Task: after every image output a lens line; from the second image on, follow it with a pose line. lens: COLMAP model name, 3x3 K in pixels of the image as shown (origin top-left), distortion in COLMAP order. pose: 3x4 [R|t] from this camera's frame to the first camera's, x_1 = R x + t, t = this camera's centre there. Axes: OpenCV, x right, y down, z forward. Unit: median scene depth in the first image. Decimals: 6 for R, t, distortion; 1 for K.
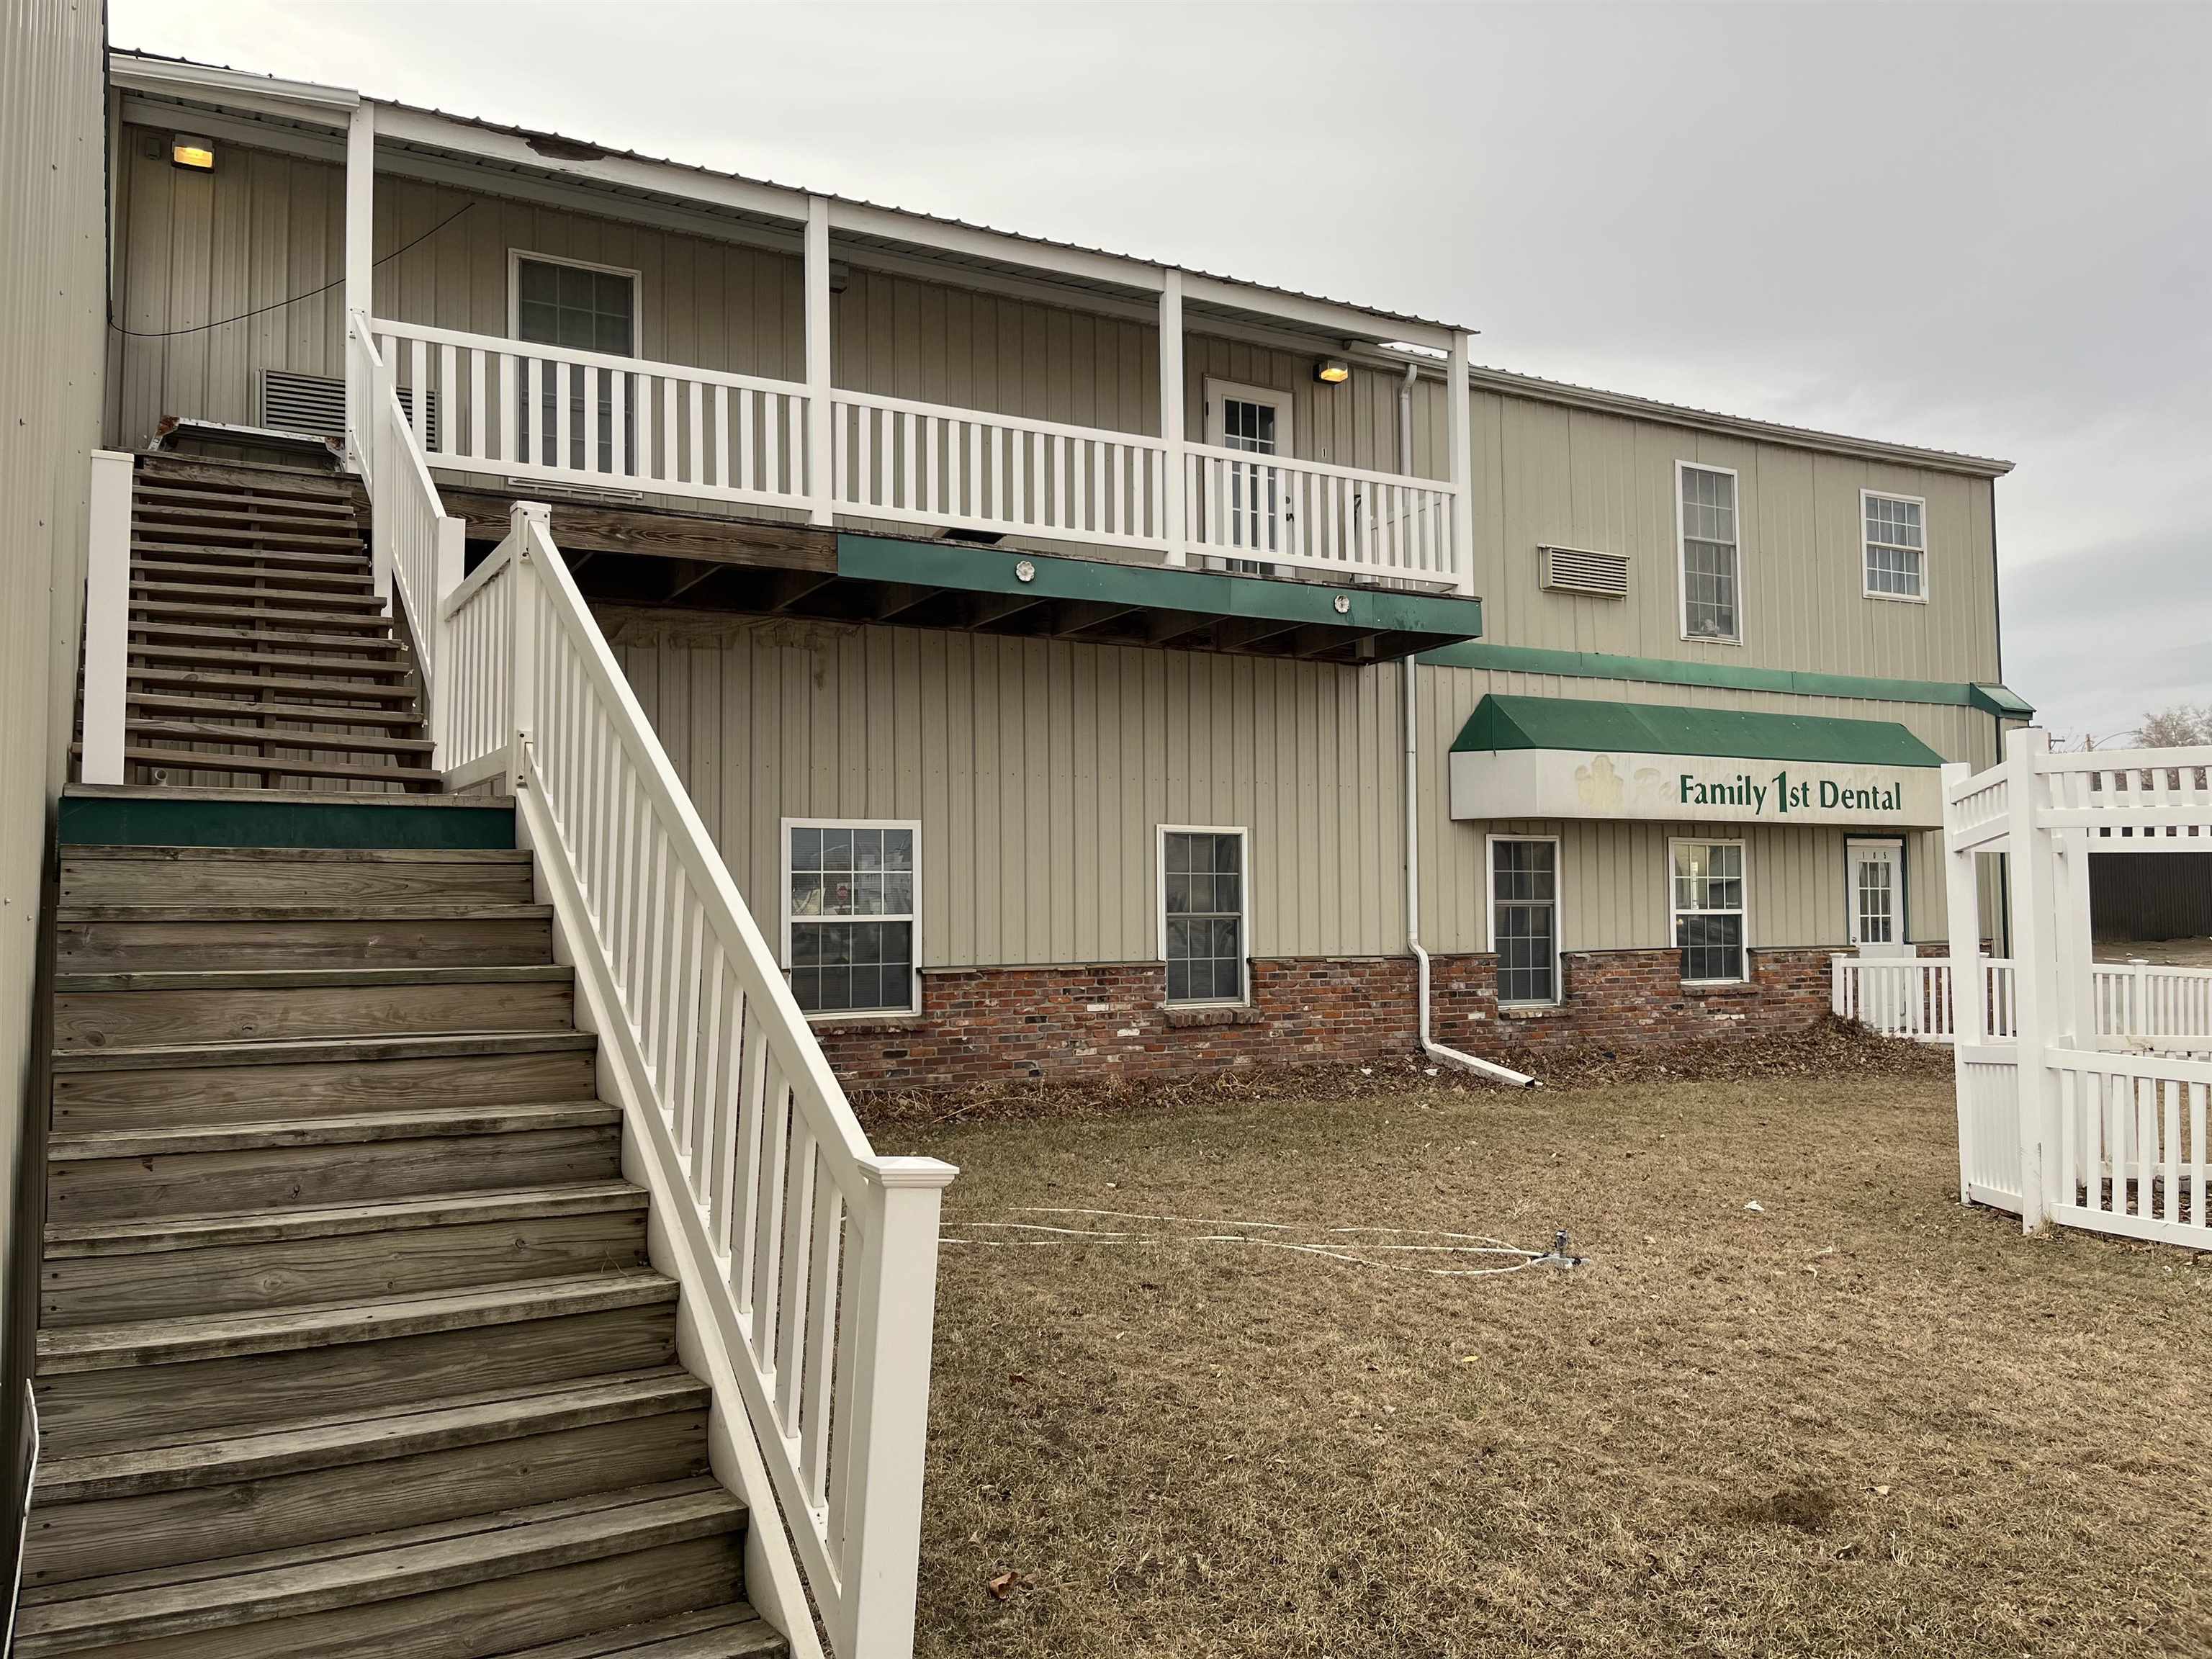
lens RADIAL K [[2264.0, 0, 1106.0], [0, 2264.0, 829.5], [0, 0, 1]] dist [0.133560, -0.001589]
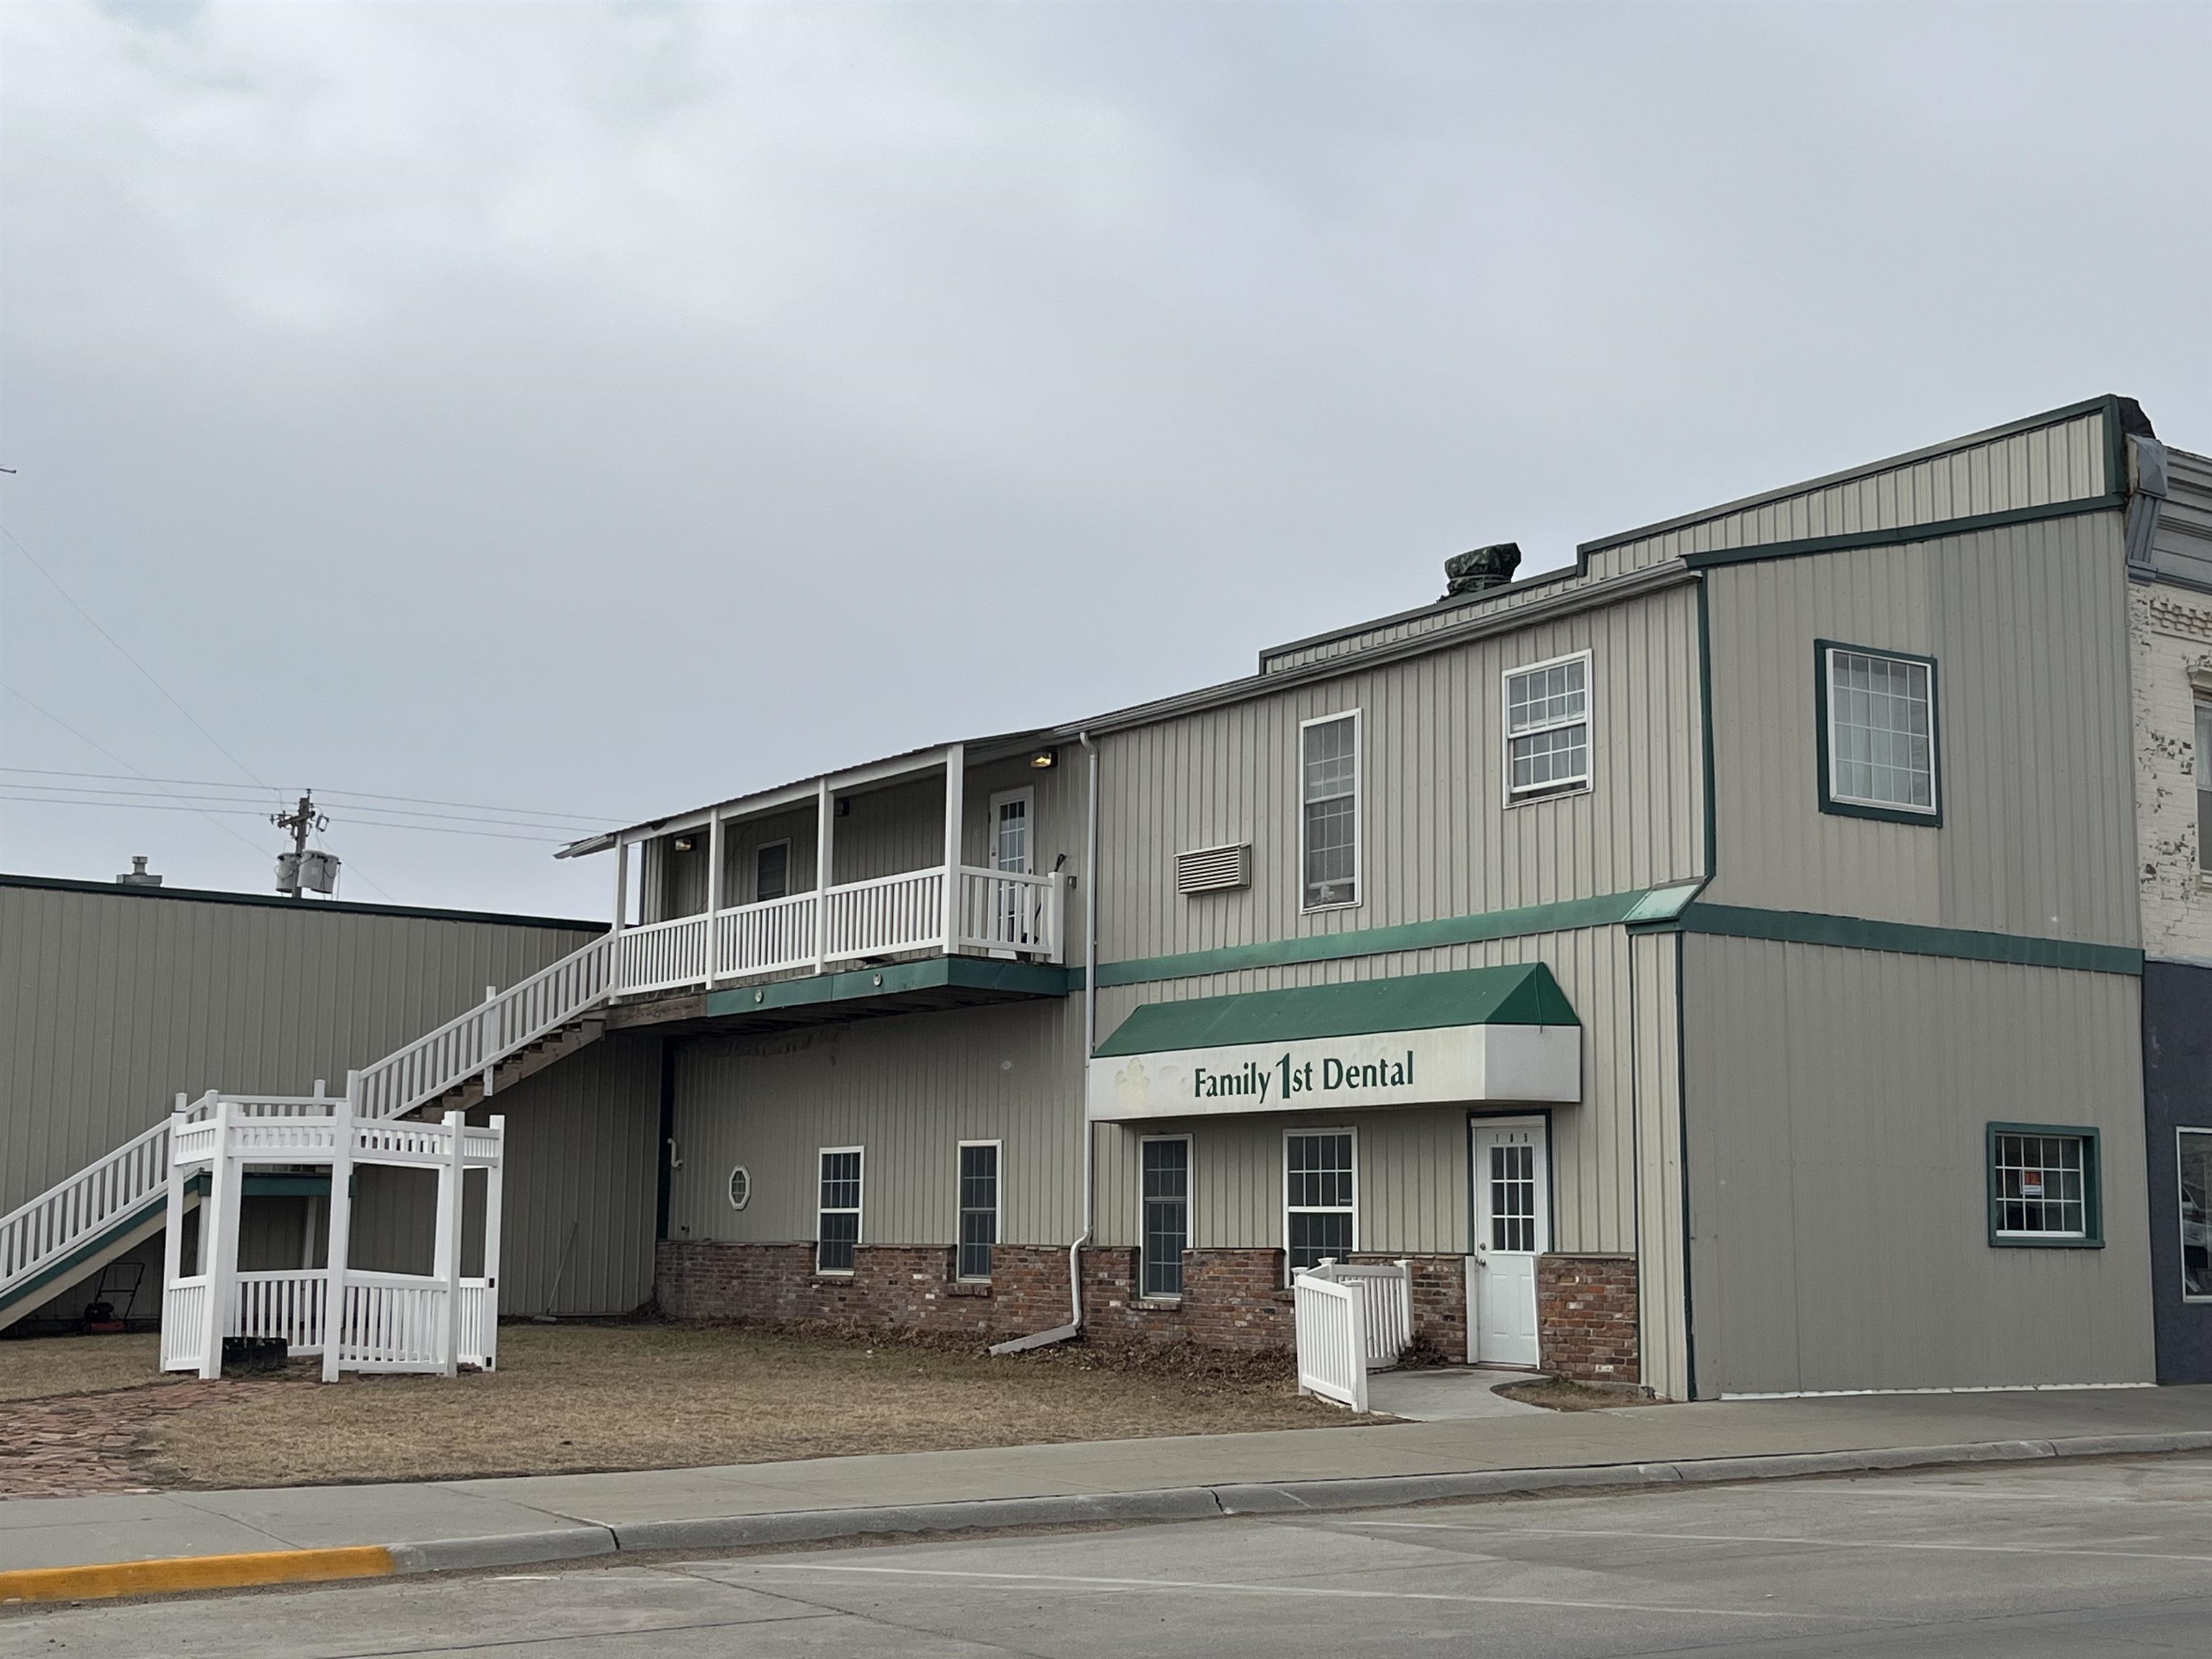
lens RADIAL K [[2805.6, 0, 1106.0], [0, 2805.6, 829.5], [0, 0, 1]] dist [0.271933, 0.006833]
pose [[-0.073239, -0.127948, -0.989073, 1.471365], [0.036910, 0.990709, -0.130893, 0.031471], [0.996631, -0.046093, -0.067836, 1.041518]]
